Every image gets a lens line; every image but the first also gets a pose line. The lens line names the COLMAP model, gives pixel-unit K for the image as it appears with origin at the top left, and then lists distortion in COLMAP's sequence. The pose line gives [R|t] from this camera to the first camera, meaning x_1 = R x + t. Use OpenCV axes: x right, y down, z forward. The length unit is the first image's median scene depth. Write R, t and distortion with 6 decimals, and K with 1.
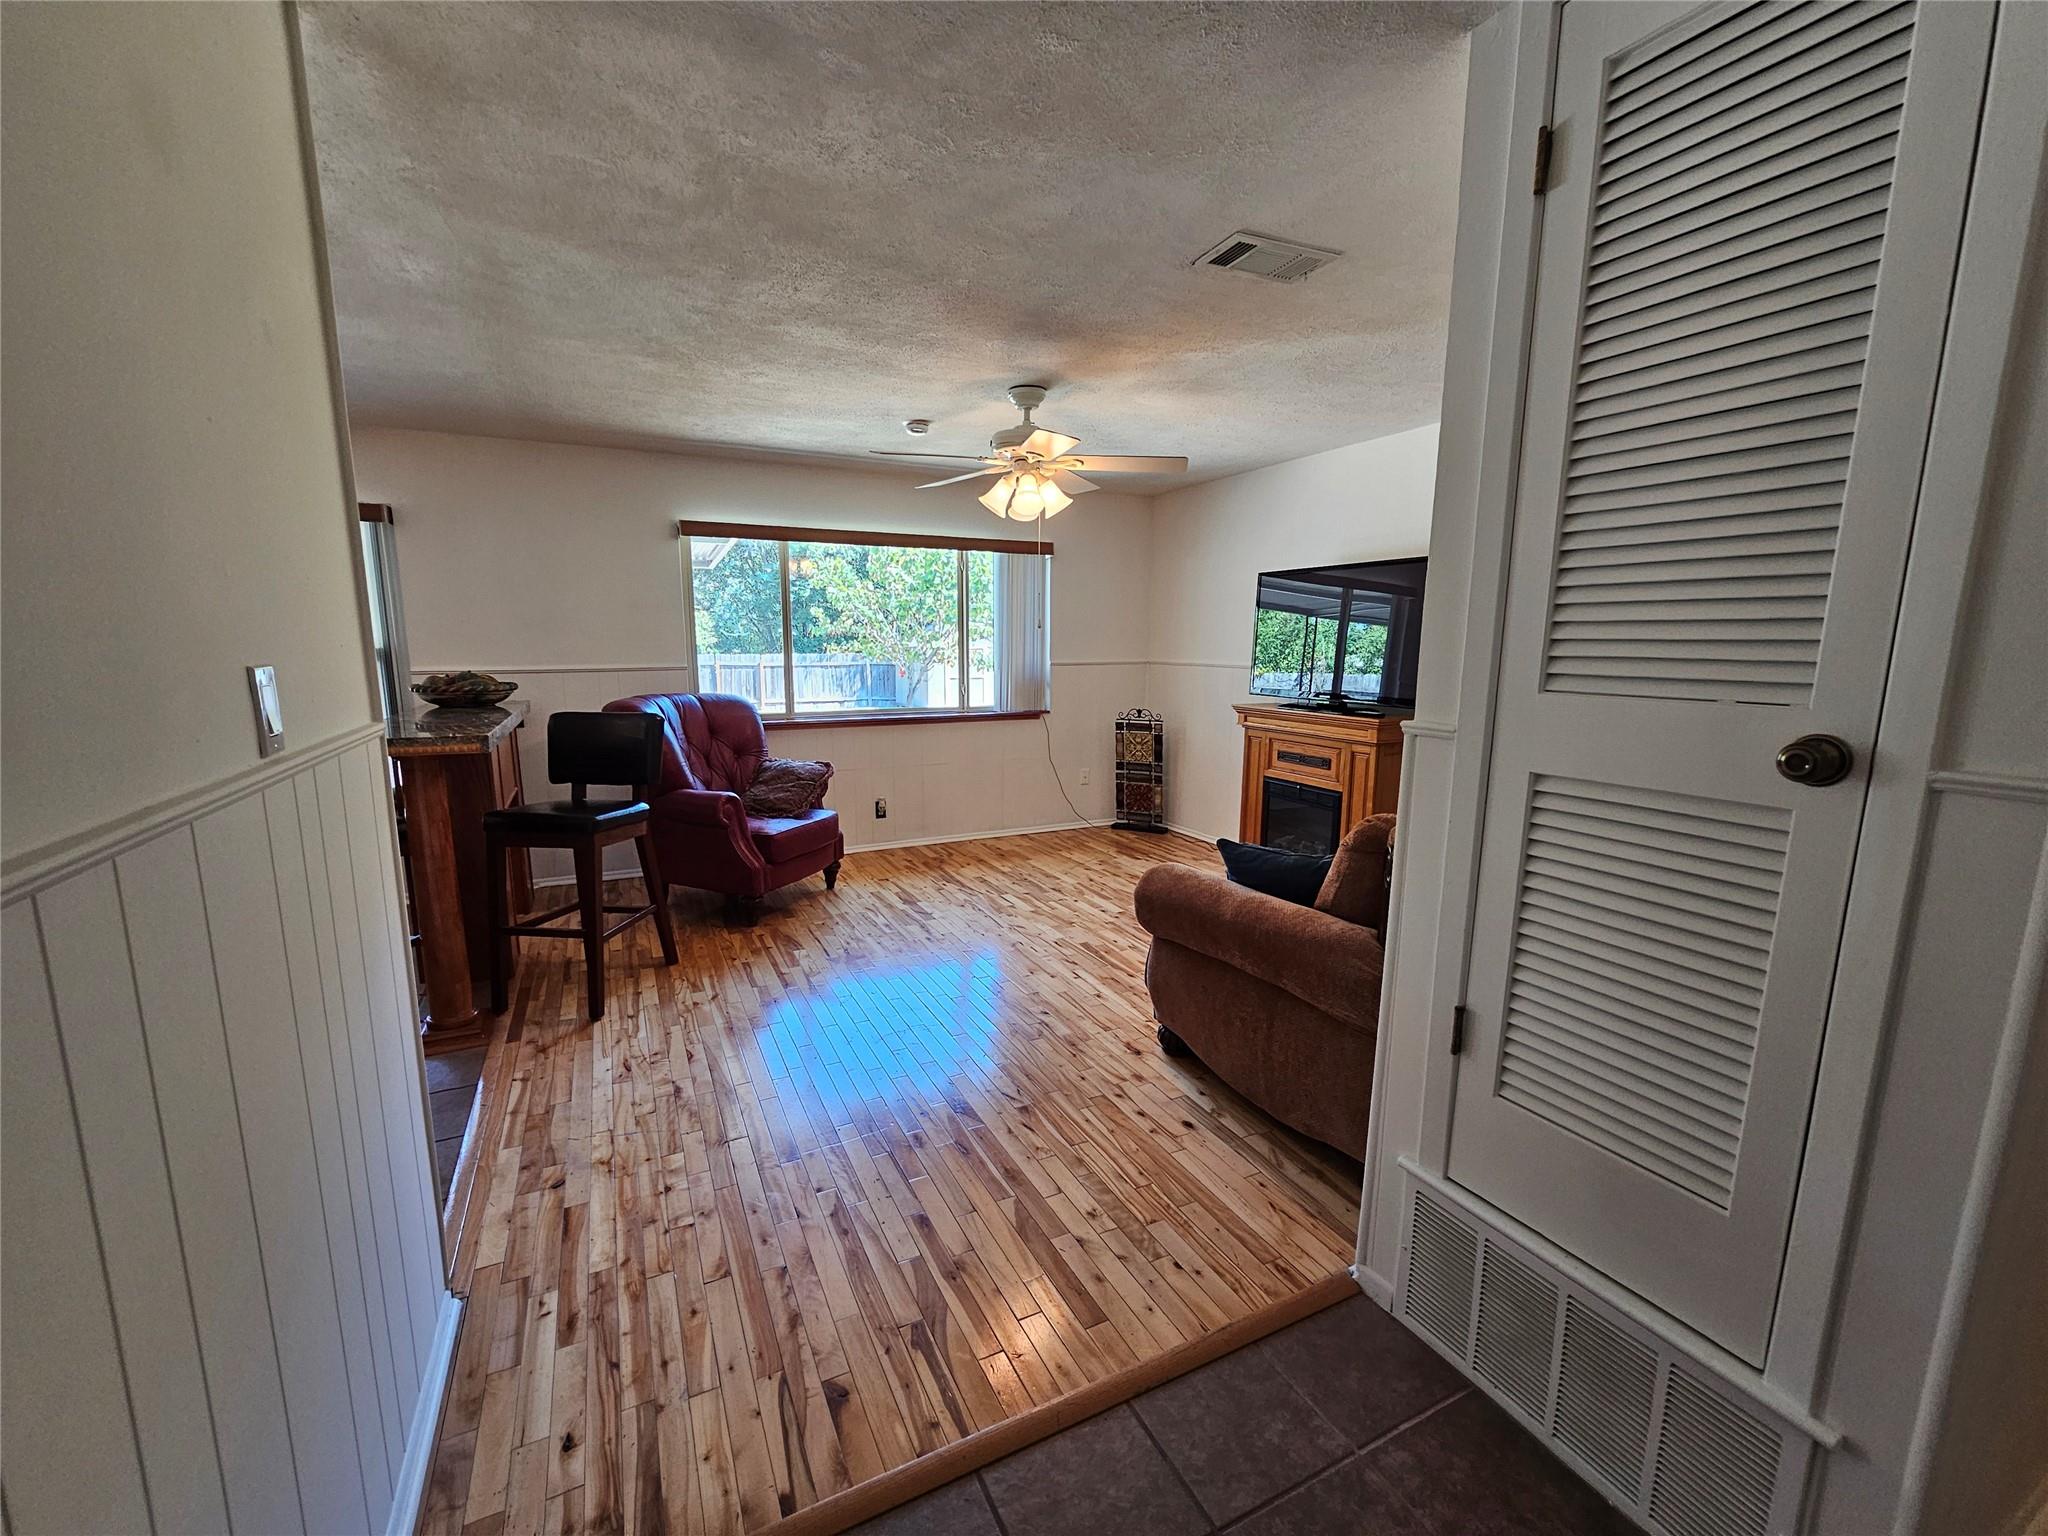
lens RADIAL K [[836.5, 0, 1023.6], [0, 836.5, 785.9], [0, 0, 1]] dist [-0.005899, -0.001243]
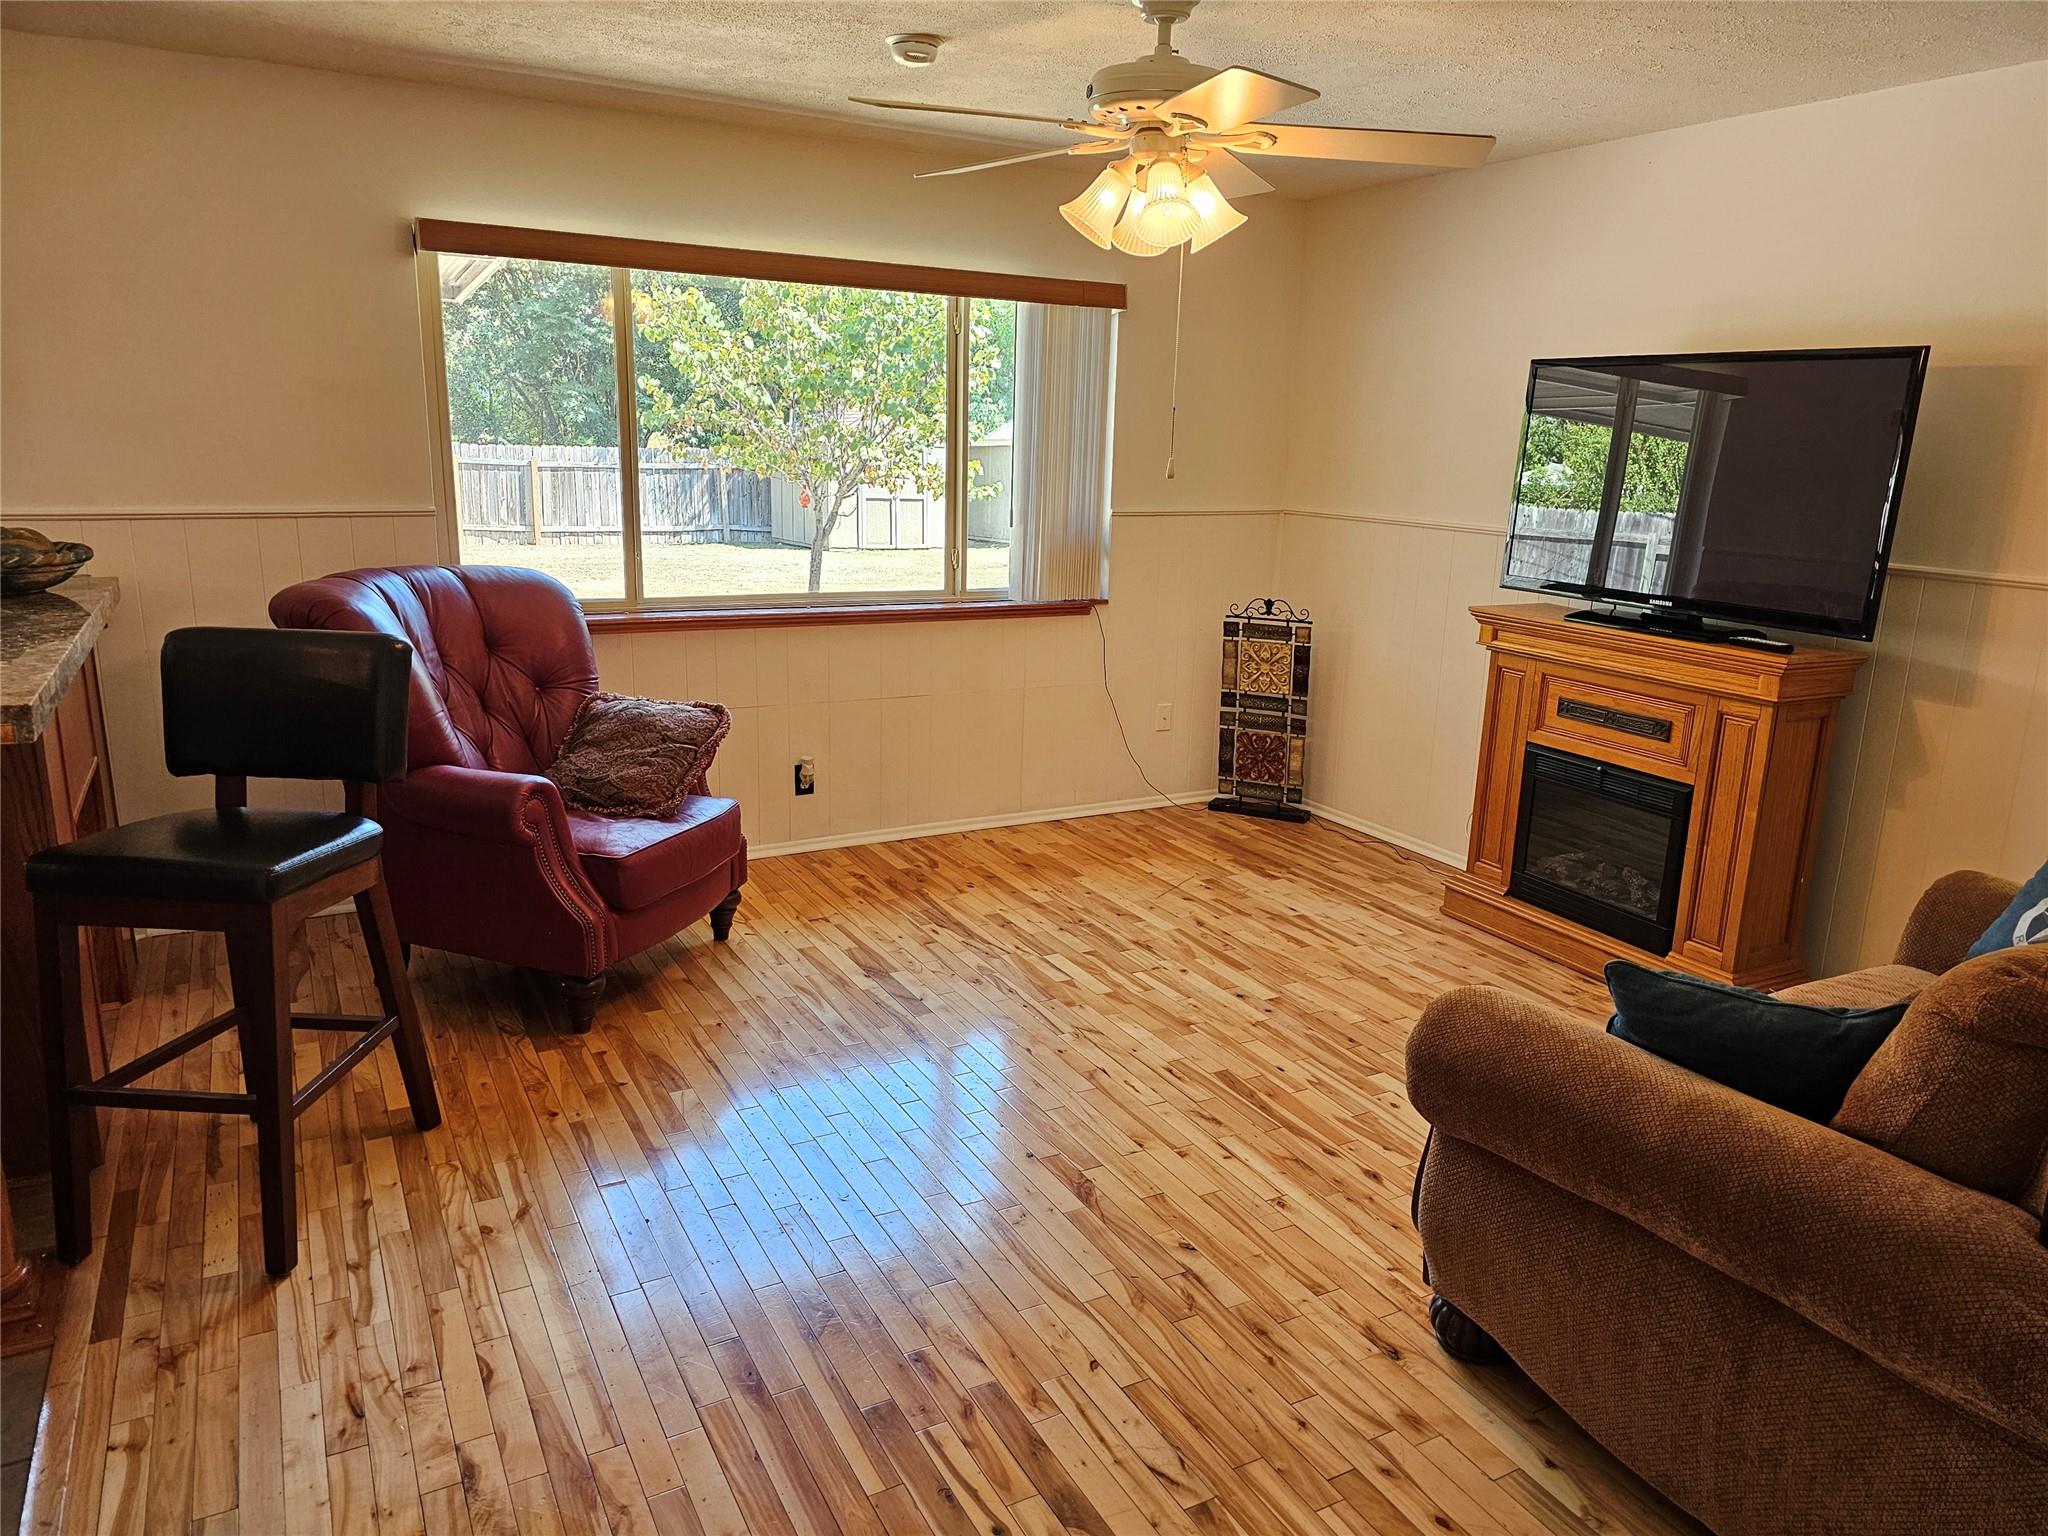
lens RADIAL K [[1361.1, 0, 1042.2], [0, 1361.1, 767.7], [0, 0, 1]] dist [0.048066, -0.046080]
pose [[0.998401, 0.012956, 0.055022, -0.113881], [-0.016880, 0.997299, 0.071476, -0.080341], [-0.053947, -0.072290, 0.995924, 0.192215]]
